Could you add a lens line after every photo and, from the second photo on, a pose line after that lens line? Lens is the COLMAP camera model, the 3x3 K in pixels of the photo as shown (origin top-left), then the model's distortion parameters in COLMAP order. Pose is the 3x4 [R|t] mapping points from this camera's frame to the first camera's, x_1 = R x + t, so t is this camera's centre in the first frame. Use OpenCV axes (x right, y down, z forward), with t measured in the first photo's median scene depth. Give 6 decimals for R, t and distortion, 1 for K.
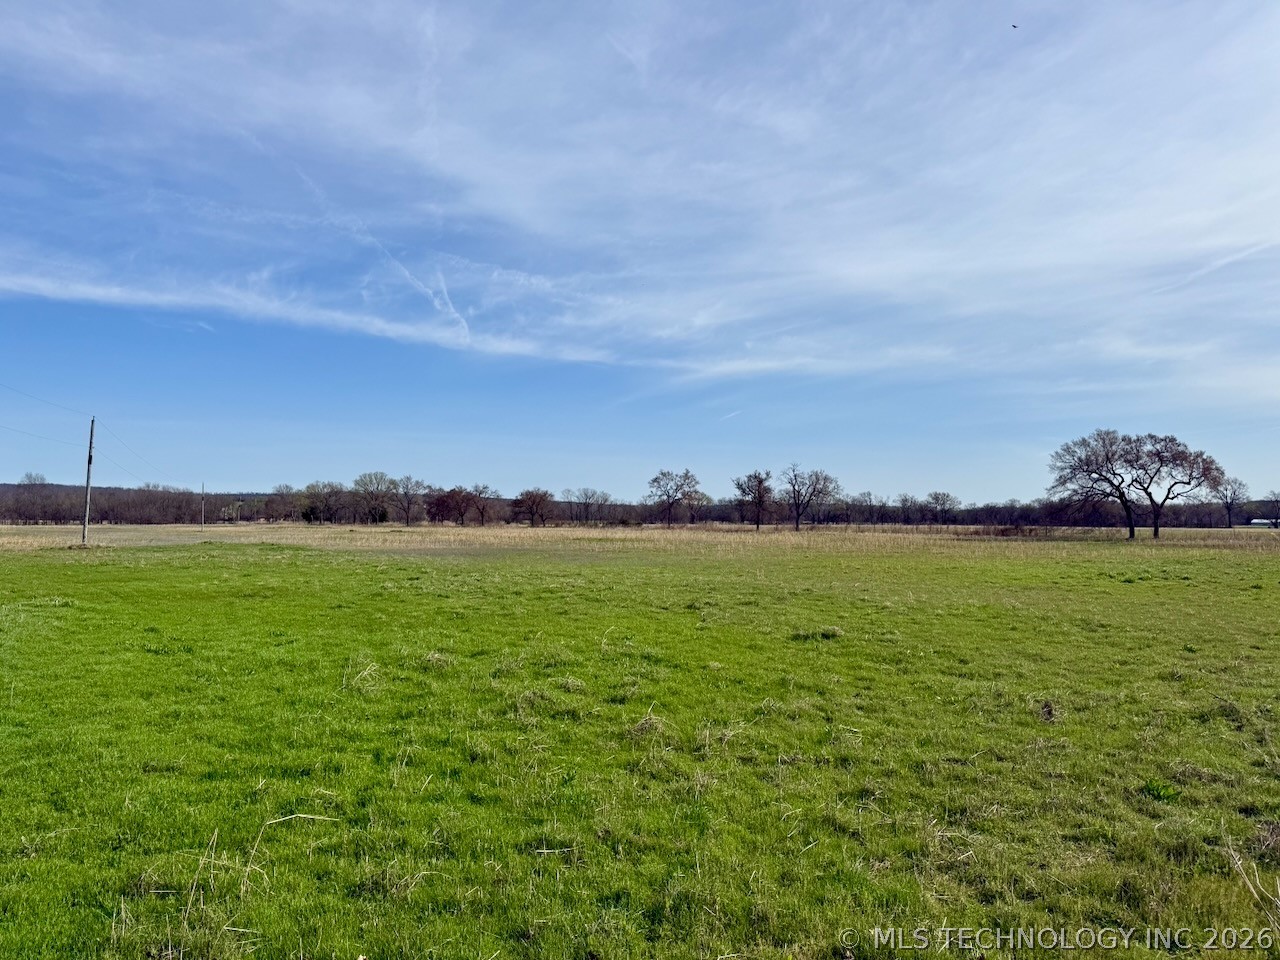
lens RADIAL K [[908.7, 0, 638.4], [0, 908.7, 473.8], [0, 0, 1]] dist [0.066441, -0.057581]
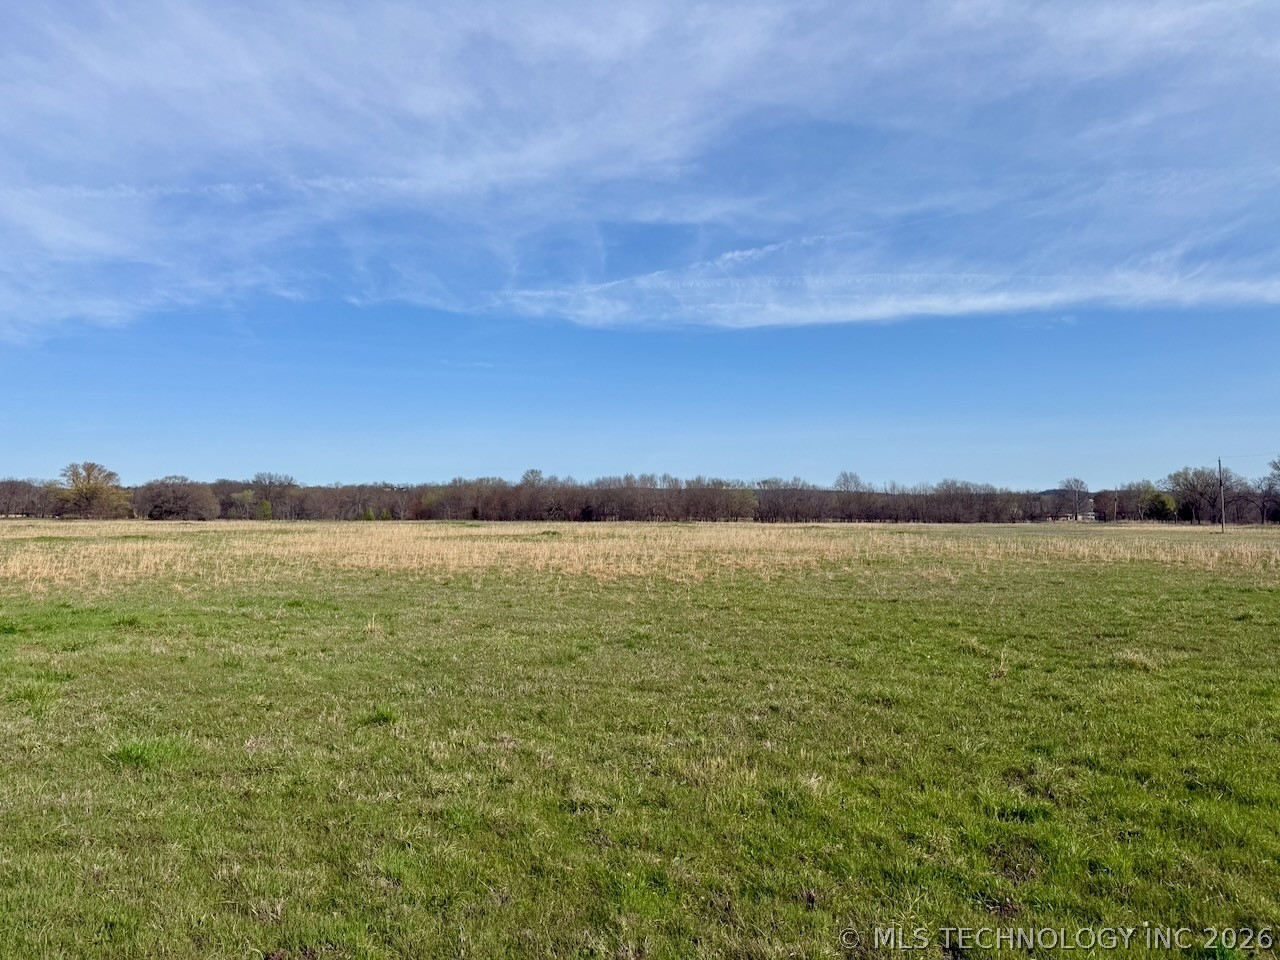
lens RADIAL K [[901.8, 0, 640.1], [0, 901.8, 486.3], [0, 0, 1]] dist [0.120367, -0.183362]
pose [[0.749576, -0.026631, -0.661382, -0.203709], [0.036116, 0.999347, 0.000692, -0.005002], [0.660932, -0.024405, 0.750049, -0.030120]]
